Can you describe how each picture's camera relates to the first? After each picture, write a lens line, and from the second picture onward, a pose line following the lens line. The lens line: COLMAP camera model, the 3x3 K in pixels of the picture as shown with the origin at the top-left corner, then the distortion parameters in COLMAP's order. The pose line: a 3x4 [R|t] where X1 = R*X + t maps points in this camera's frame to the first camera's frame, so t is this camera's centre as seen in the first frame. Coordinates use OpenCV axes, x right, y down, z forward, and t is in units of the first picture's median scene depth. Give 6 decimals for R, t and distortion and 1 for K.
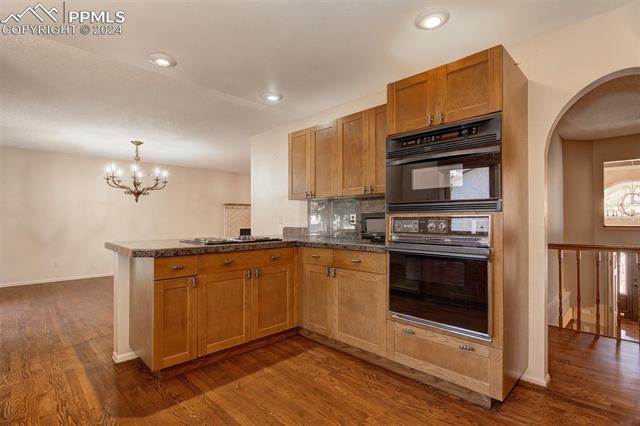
lens RADIAL K [[316.5, 0, 315.7], [0, 316.5, 216.6], [0, 0, 1]] dist [-0.001799, 0.000481]
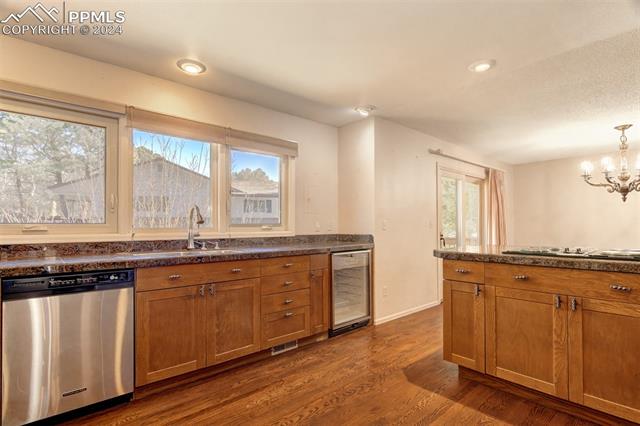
lens RADIAL K [[316.5, 0, 314.4], [0, 316.5, 218.3], [0, 0, 1]] dist [-0.001799, 0.000481]
pose [[-0.061185, -0.018293, -0.997959, 0.608781], [0.015154, 0.999700, -0.019254, 0.001587], [0.998011, -0.016301, -0.060889, 0.580811]]
